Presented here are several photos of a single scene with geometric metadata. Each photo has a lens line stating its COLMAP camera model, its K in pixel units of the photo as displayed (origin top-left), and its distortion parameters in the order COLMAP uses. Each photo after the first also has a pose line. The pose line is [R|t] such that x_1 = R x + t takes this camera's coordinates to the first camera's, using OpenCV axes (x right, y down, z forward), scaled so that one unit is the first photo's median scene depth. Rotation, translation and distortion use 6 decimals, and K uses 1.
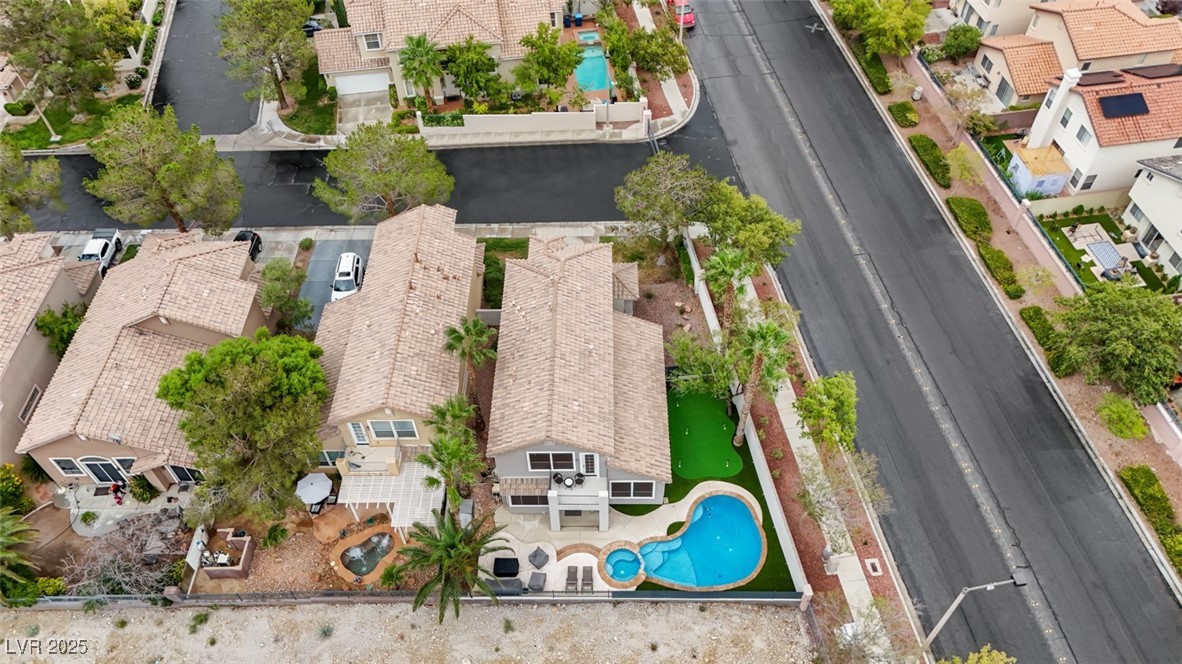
lens RADIAL K [[873.7, 0, 591.0], [0, 873.7, 332.0], [0, 0, 1]] dist [0.063602, -0.061448]
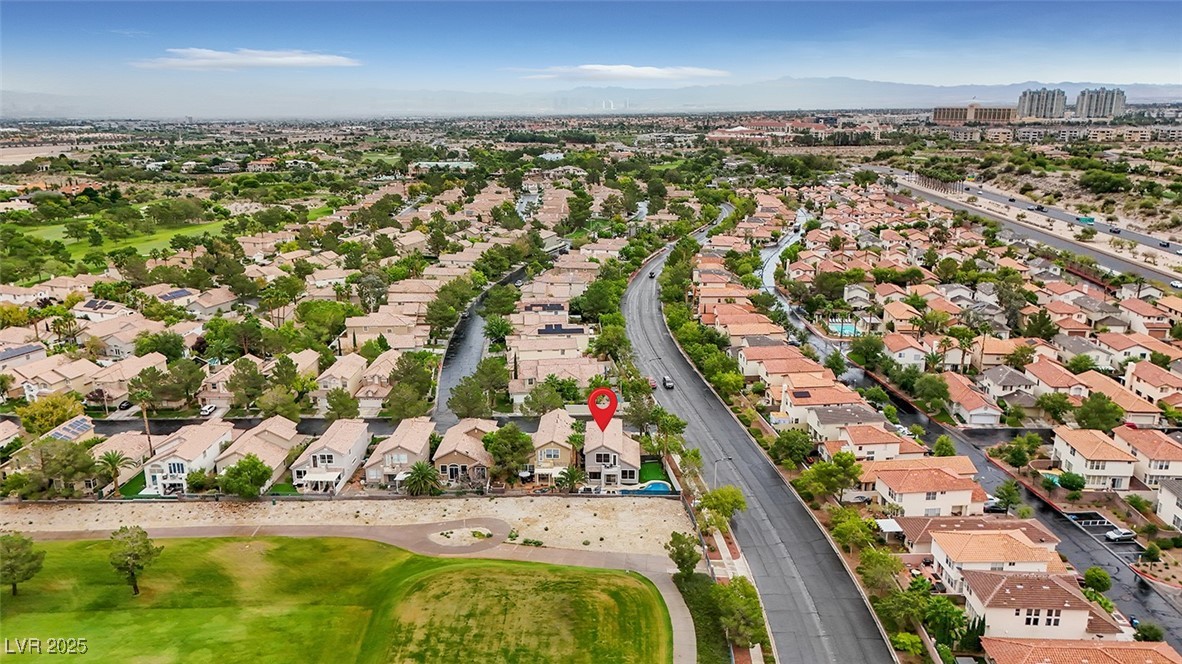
lens RADIAL K [[873.7, 0, 591.0], [0, 873.7, 332.0], [0, 0, 1]] dist [0.063602, -0.061448]
pose [[0.999597, 0.021336, -0.018713, -0.037784], [-0.028181, 0.824095, -0.565750, 1.547610], [0.003351, 0.566050, 0.824364, -1.866758]]
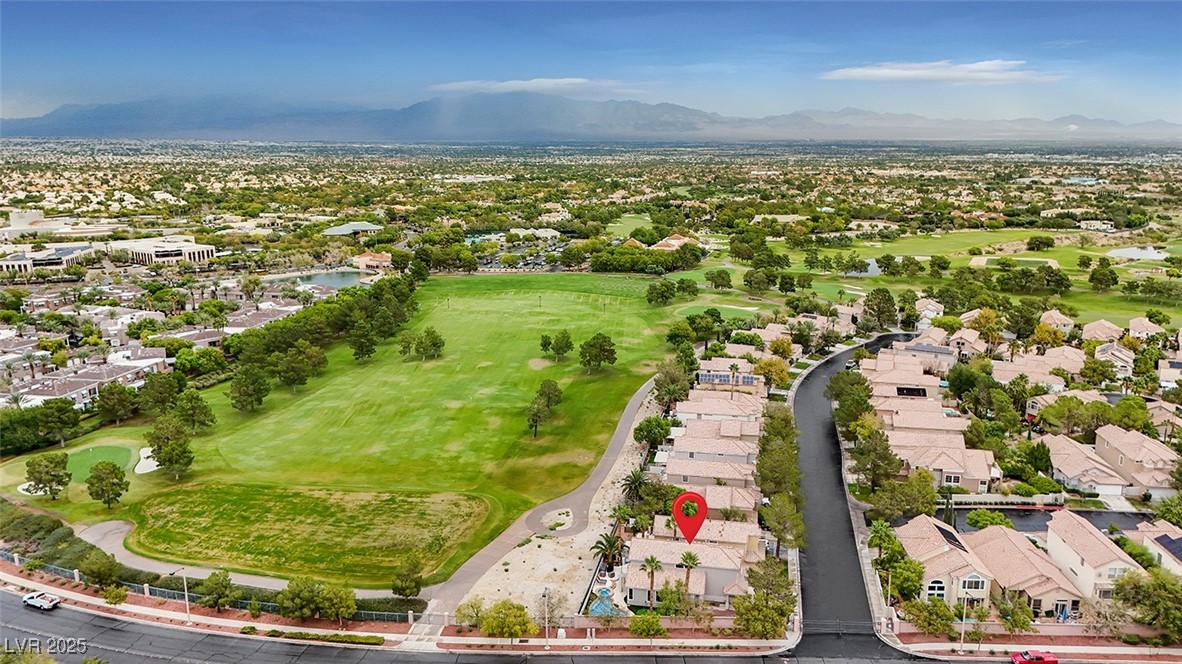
lens RADIAL K [[873.7, 0, 591.0], [0, 873.7, 332.0], [0, 0, 1]] dist [0.063602, -0.061448]
pose [[-0.195931, 0.235873, -0.951827, 2.406181], [-0.742073, 0.598859, 0.301157, -0.985291], [0.641045, 0.765331, 0.057700, 0.207867]]
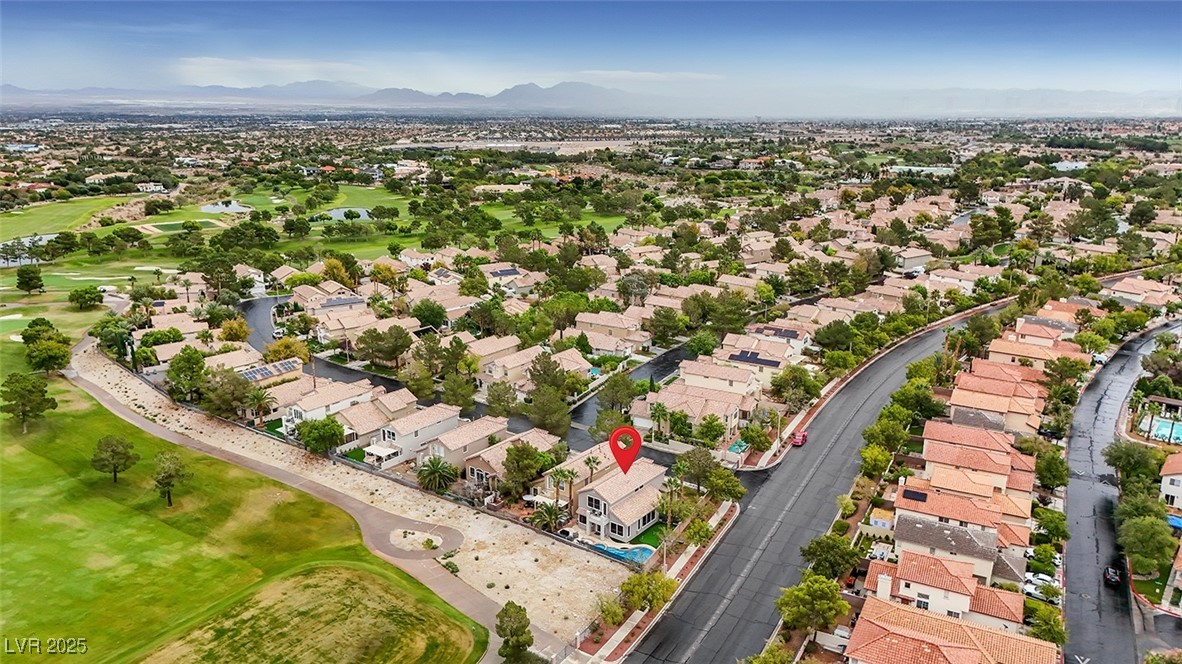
lens RADIAL K [[873.7, 0, 591.0], [0, 873.7, 332.0], [0, 0, 1]] dist [0.063602, -0.061448]
pose [[0.799703, 0.174091, -0.574601, 1.454704], [-0.467003, 0.781843, -0.413072, 0.874500], [0.377336, 0.598676, 0.706544, -1.322577]]
